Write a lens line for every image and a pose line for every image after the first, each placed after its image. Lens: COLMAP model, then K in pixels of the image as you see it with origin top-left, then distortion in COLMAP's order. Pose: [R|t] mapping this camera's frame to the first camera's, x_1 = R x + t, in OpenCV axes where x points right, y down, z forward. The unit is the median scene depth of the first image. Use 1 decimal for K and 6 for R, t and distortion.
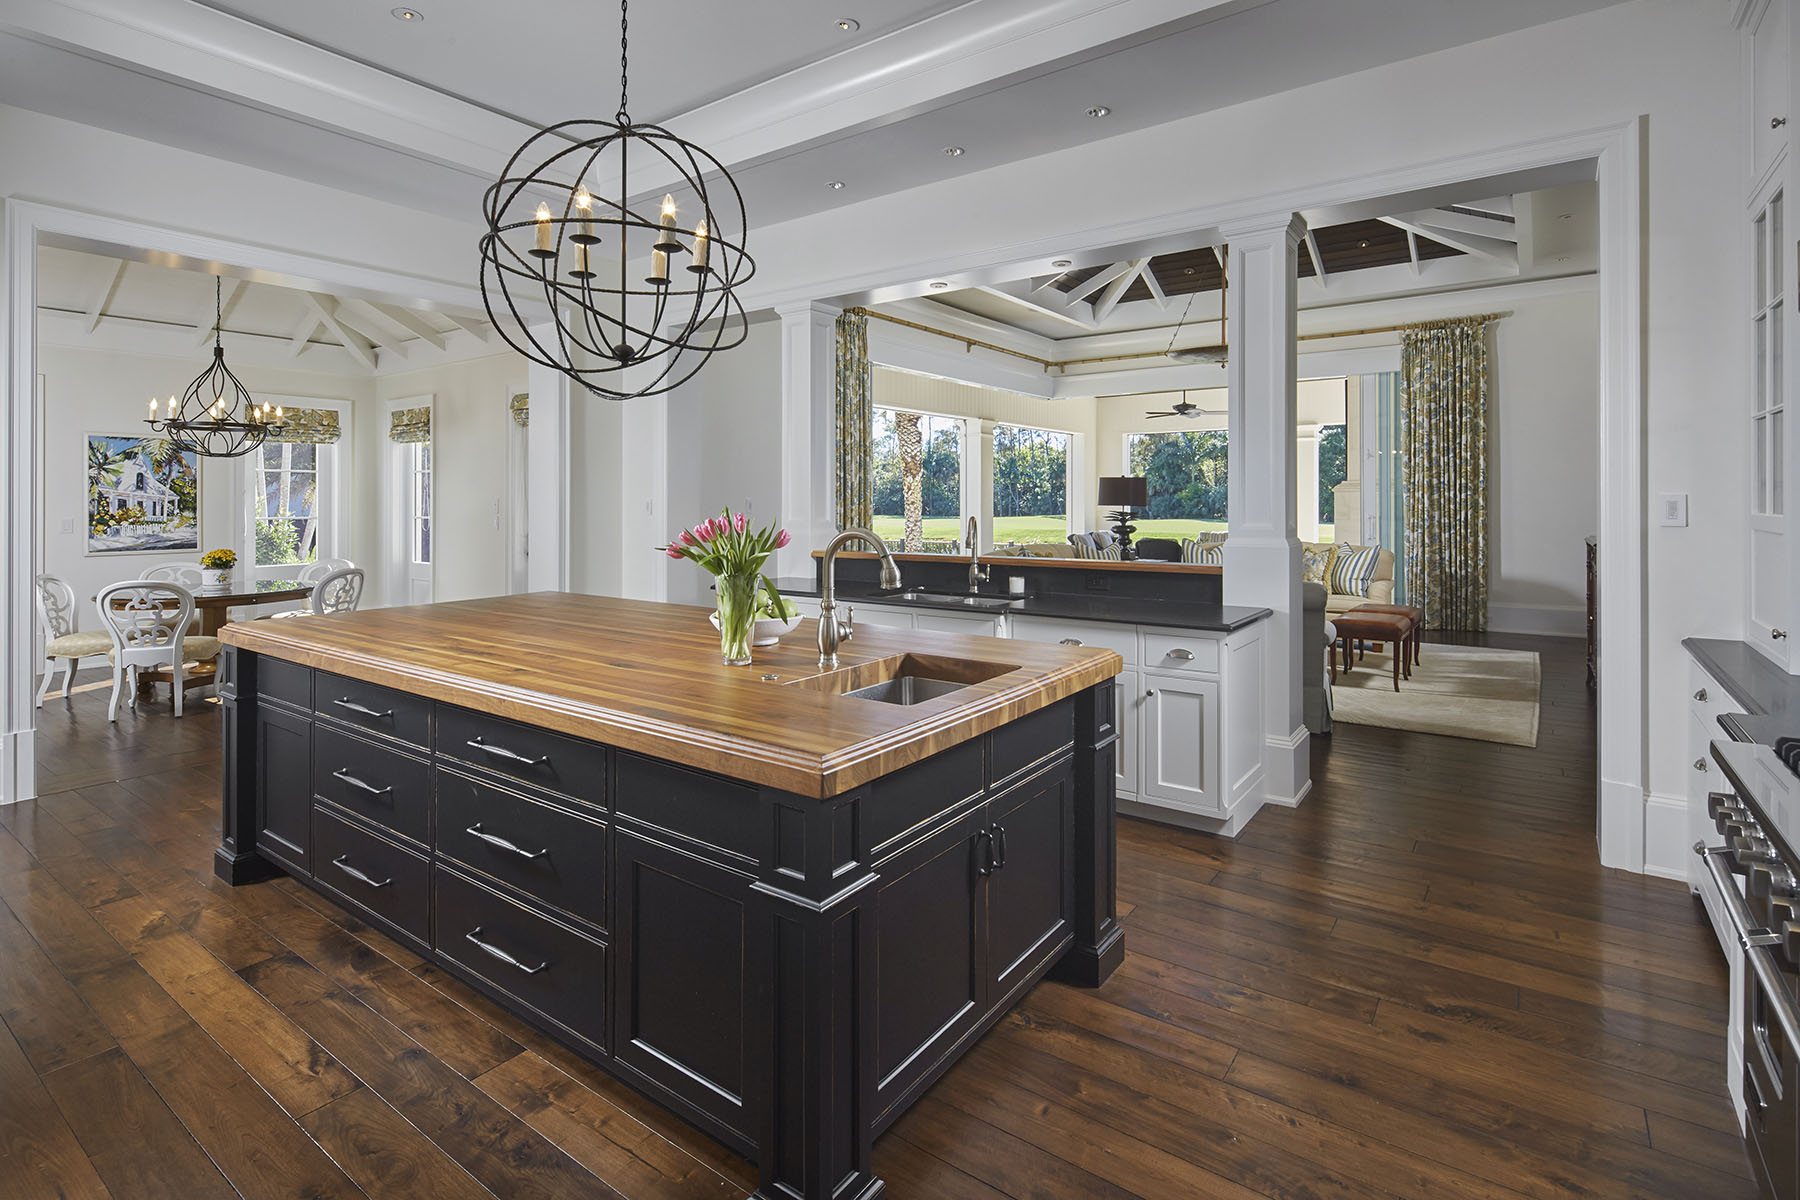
lens RADIAL K [[888.3, 0, 887.0], [0, 888.3, 504.3], [0, 0, 1]] dist [-0.001127, -0.000382]
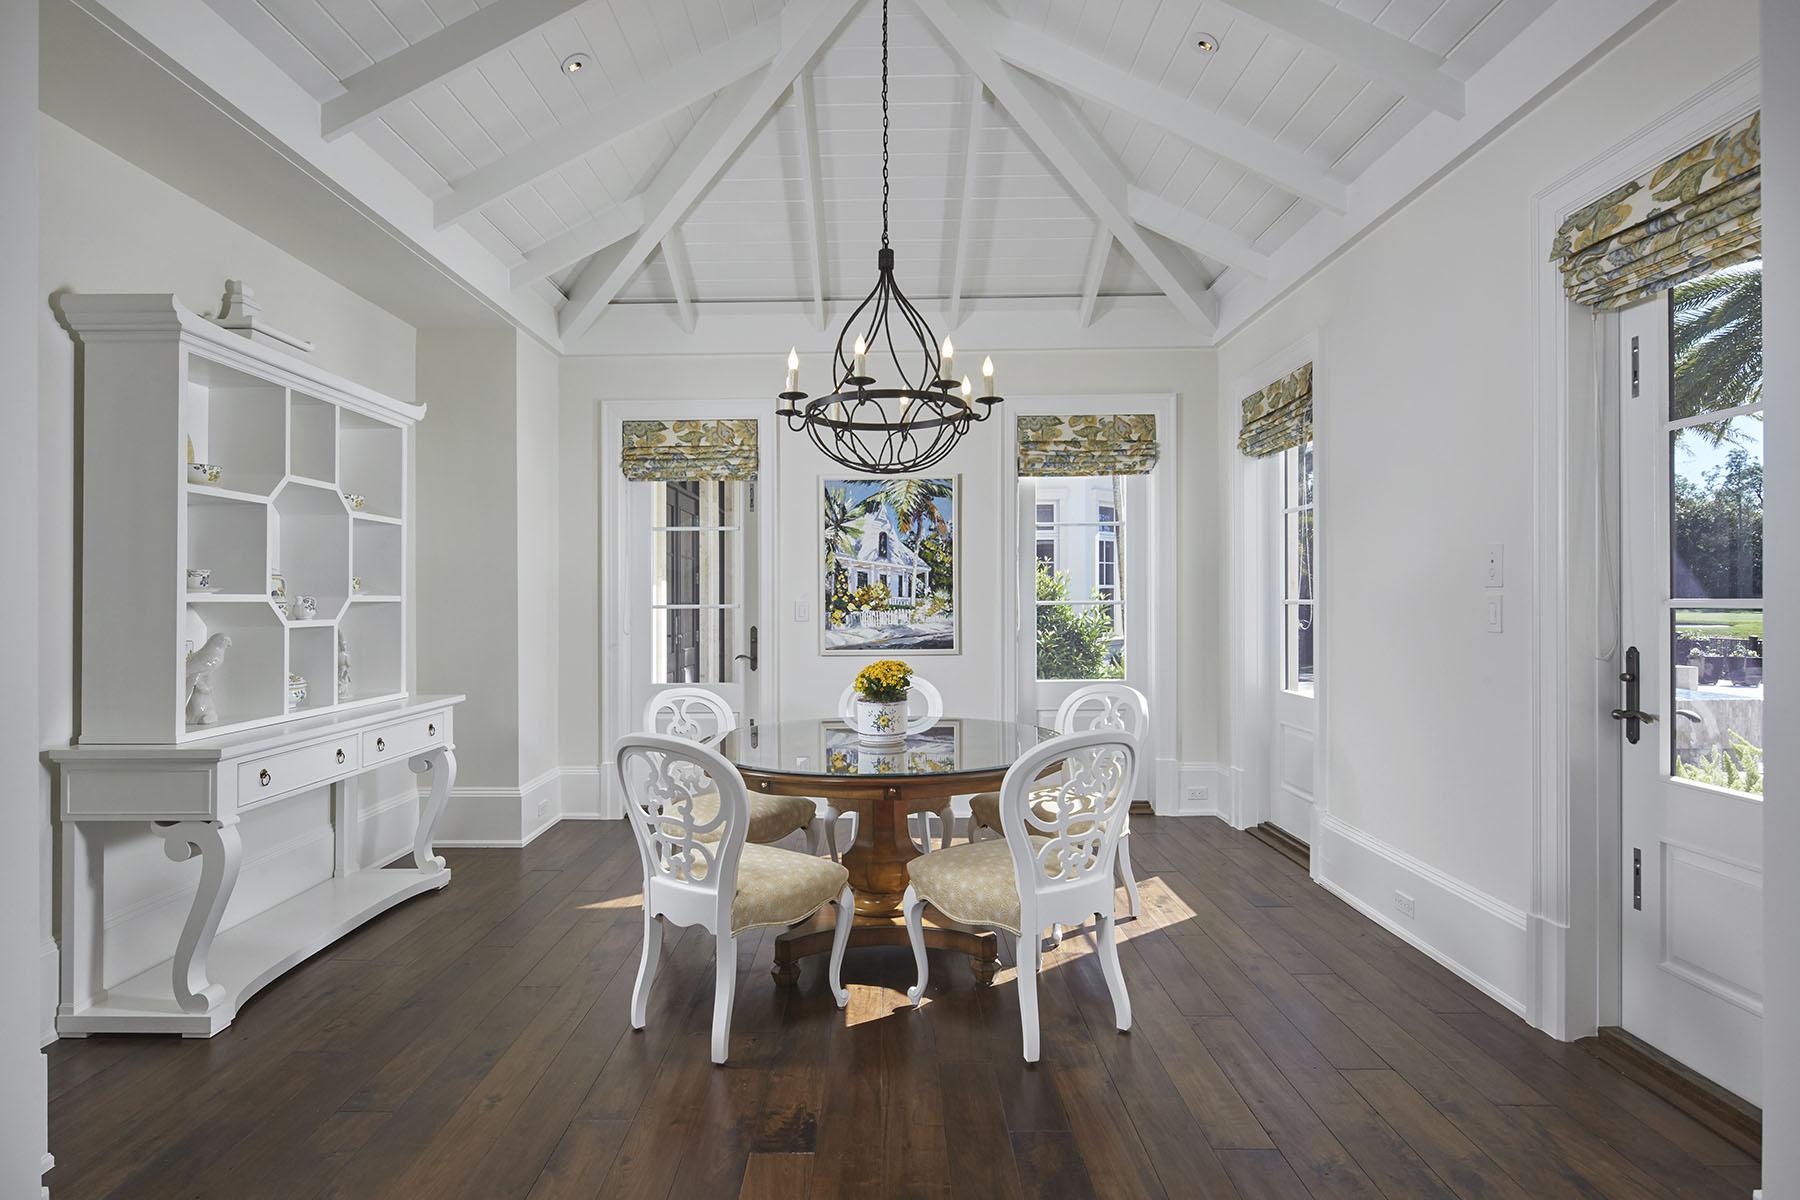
lens RADIAL K [[877.4, 0, 900.0], [0, 877.4, 600.0], [0, 0, 1]] dist [0.002206, 0.000302]
pose [[0.601766, -0.001642, -0.798671, -0.309270], [0.003927, 0.999992, 0.000903, 0.014609], [0.798663, -0.003679, 0.601768, 0.613294]]
